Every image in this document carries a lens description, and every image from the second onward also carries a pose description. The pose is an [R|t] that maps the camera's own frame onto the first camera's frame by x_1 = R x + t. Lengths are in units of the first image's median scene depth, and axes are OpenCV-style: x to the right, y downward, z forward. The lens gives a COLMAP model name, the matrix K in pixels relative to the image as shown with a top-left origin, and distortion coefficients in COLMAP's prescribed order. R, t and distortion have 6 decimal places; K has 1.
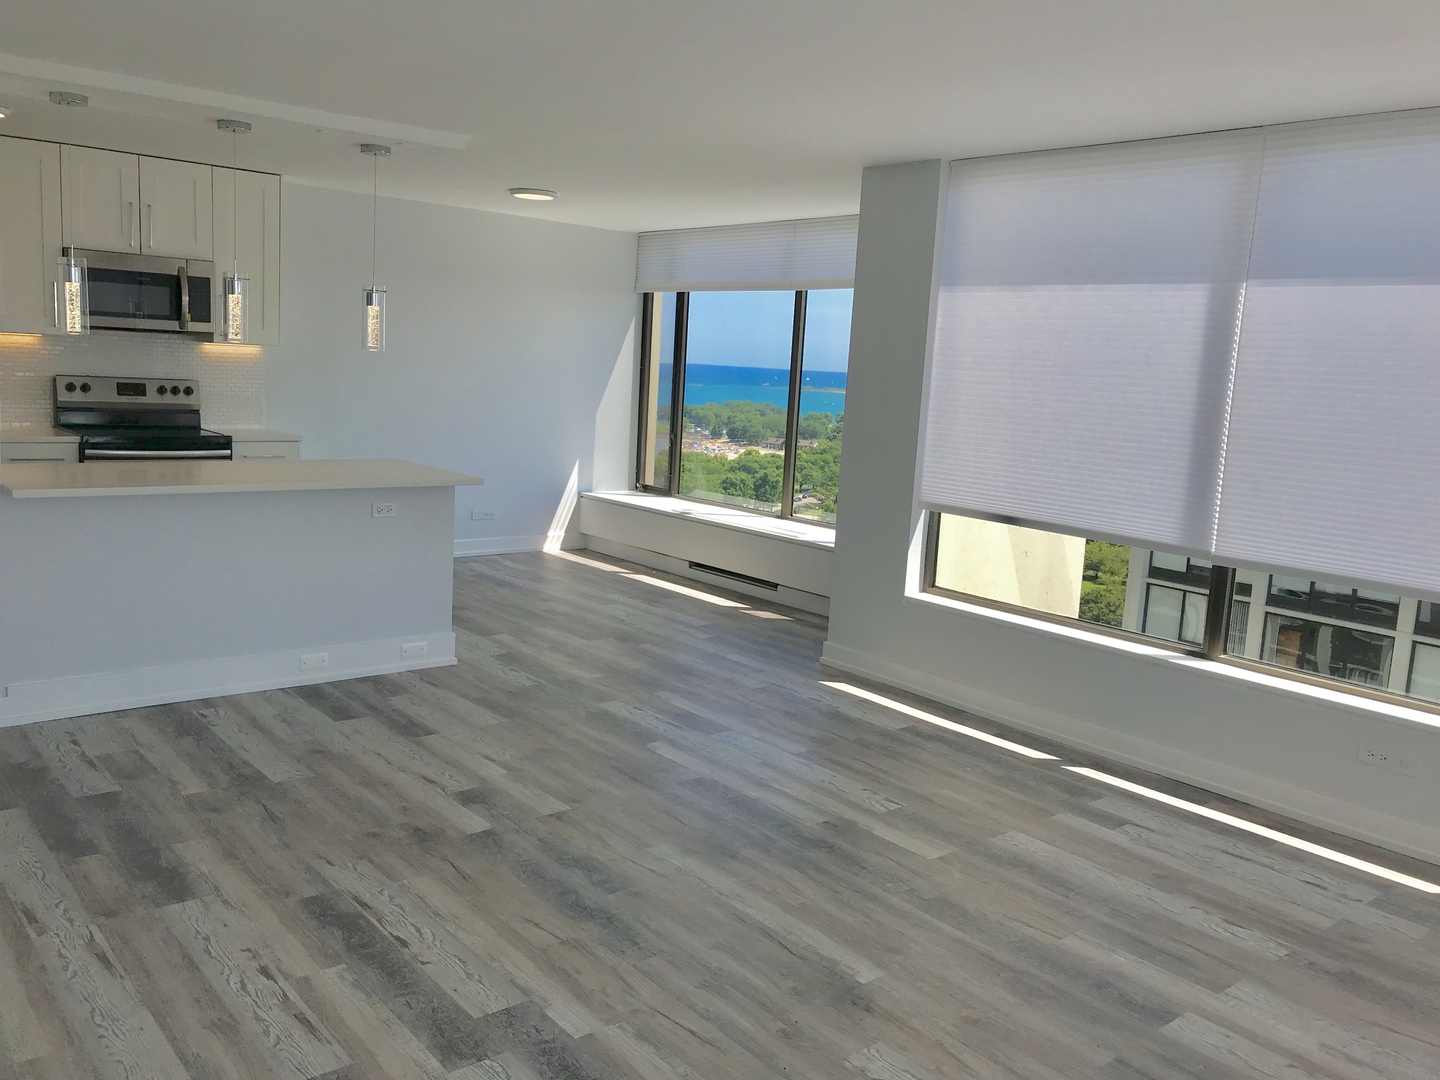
lens RADIAL K [[1189.4, 0, 711.5], [0, 1189.4, 532.4], [0, 0, 1]] dist [0.031505, -0.008791]
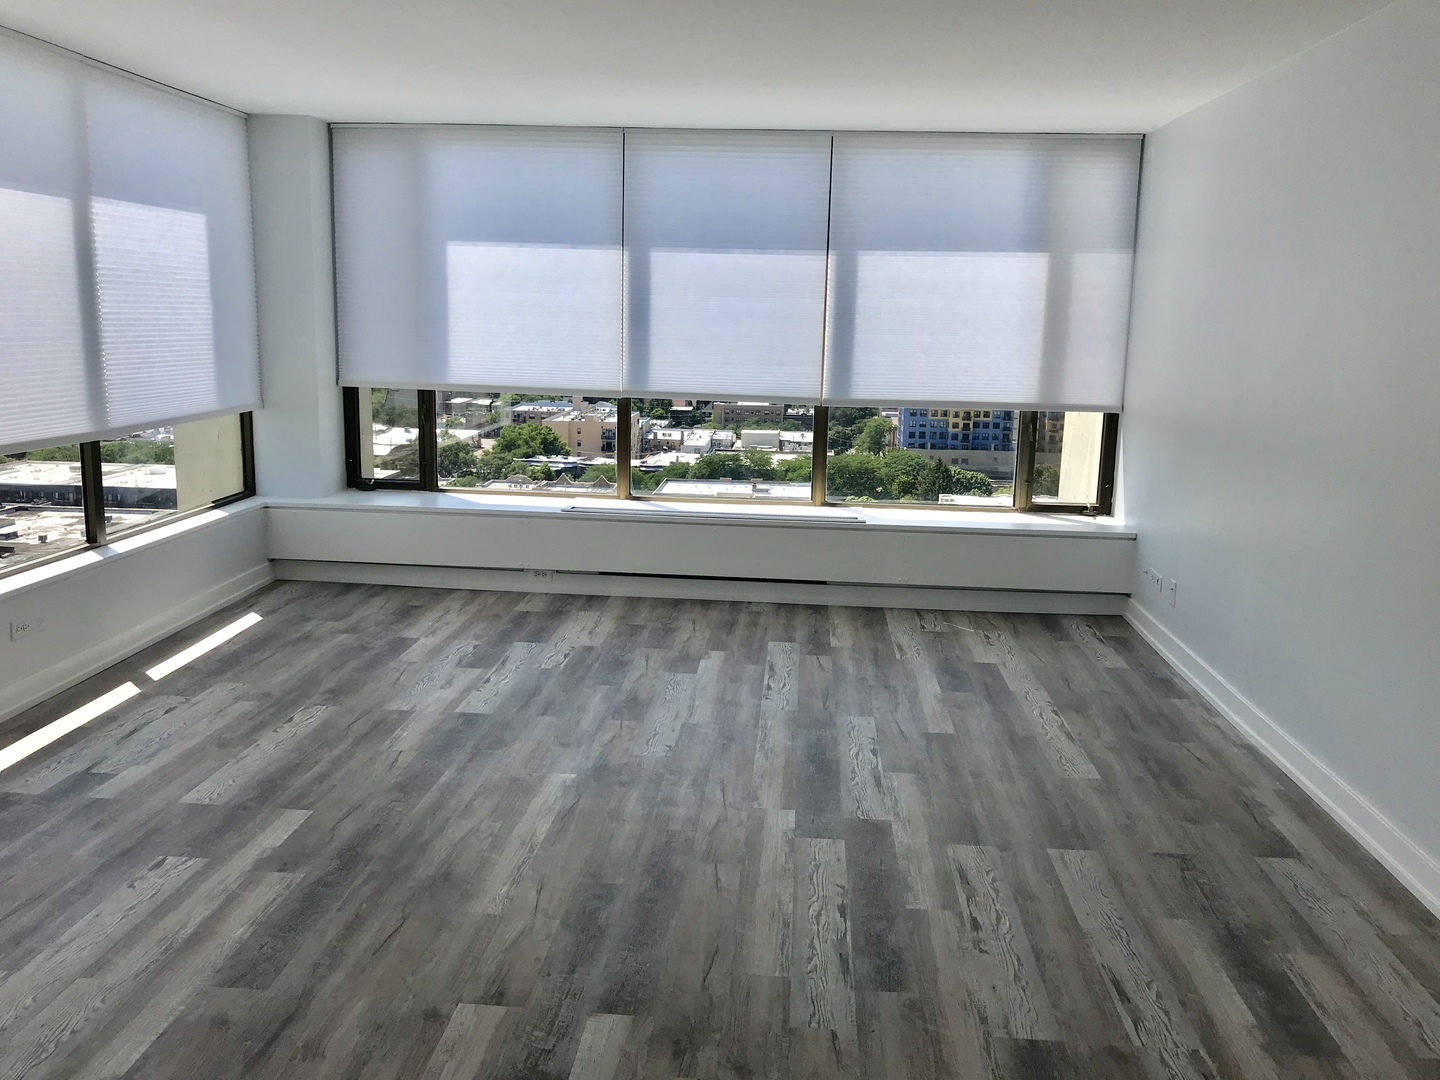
lens RADIAL K [[1178.9, 0, 714.7], [0, 1178.9, 533.8], [0, 0, 1]] dist [0.043278, -0.066297]
pose [[-0.715577, -0.194342, 0.670955, -0.649490], [0.042875, 0.946489, 0.319877, -0.229802], [-0.697217, 0.257664, -0.668953, 1.367901]]
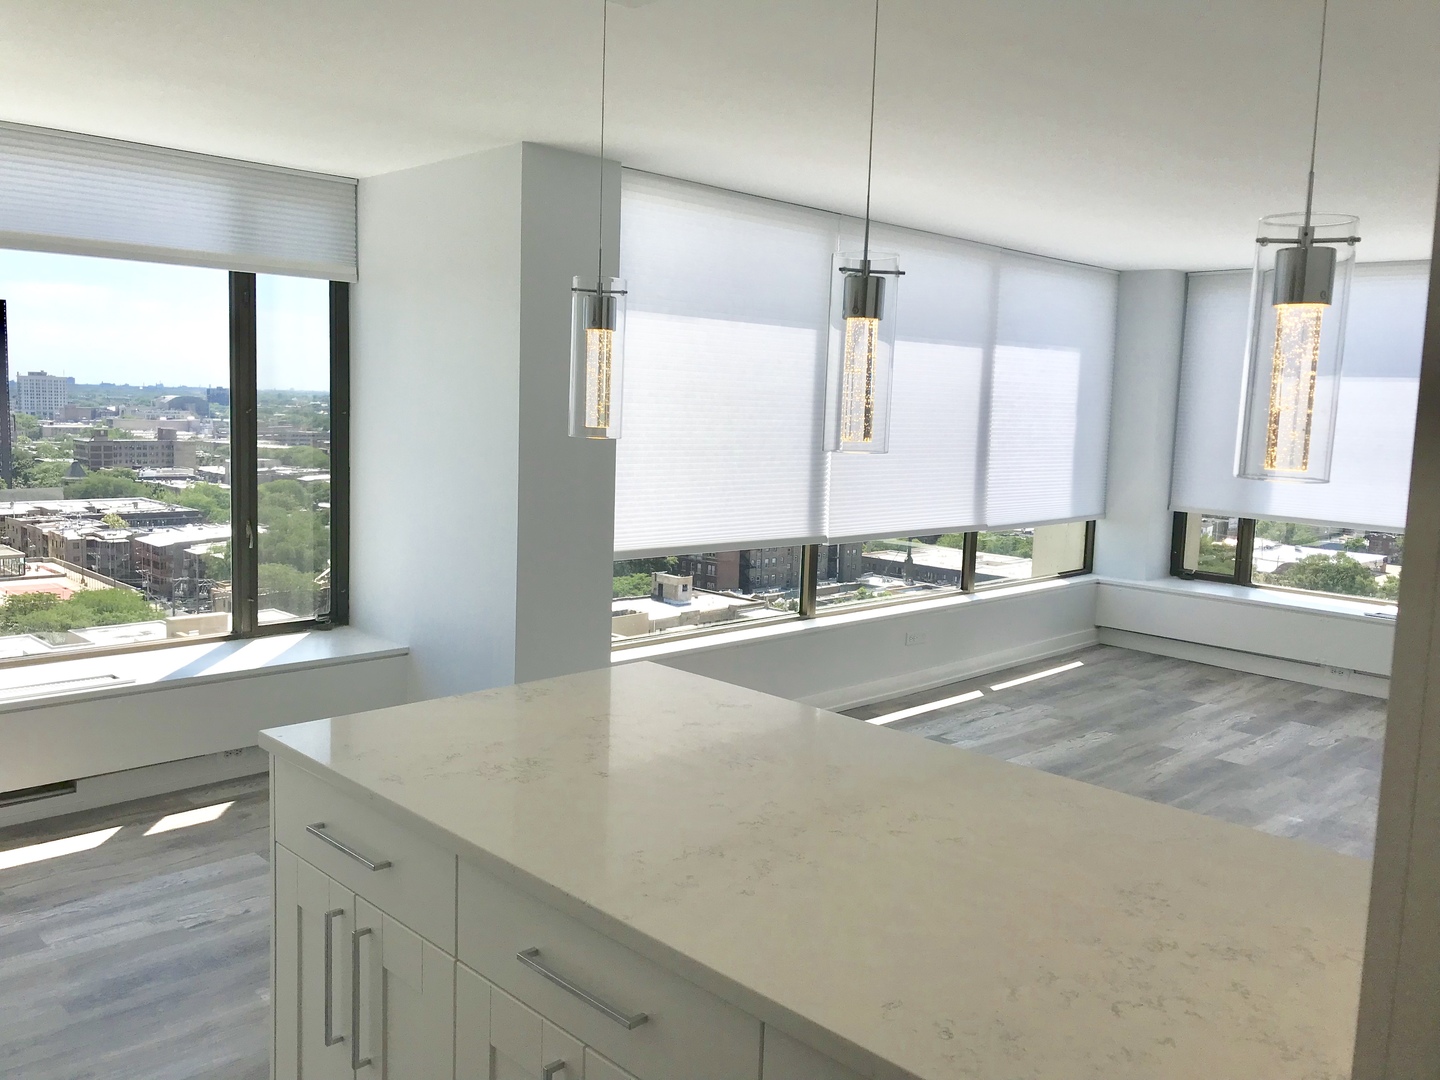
lens RADIAL K [[1178.9, 0, 714.7], [0, 1178.9, 533.8], [0, 0, 1]] dist [0.043278, -0.066297]
pose [[-0.081824, -0.167515, 0.982468, -1.016447], [0.110309, 0.978195, 0.175973, -0.275337], [-0.990523, 0.122774, -0.061562, 1.454930]]
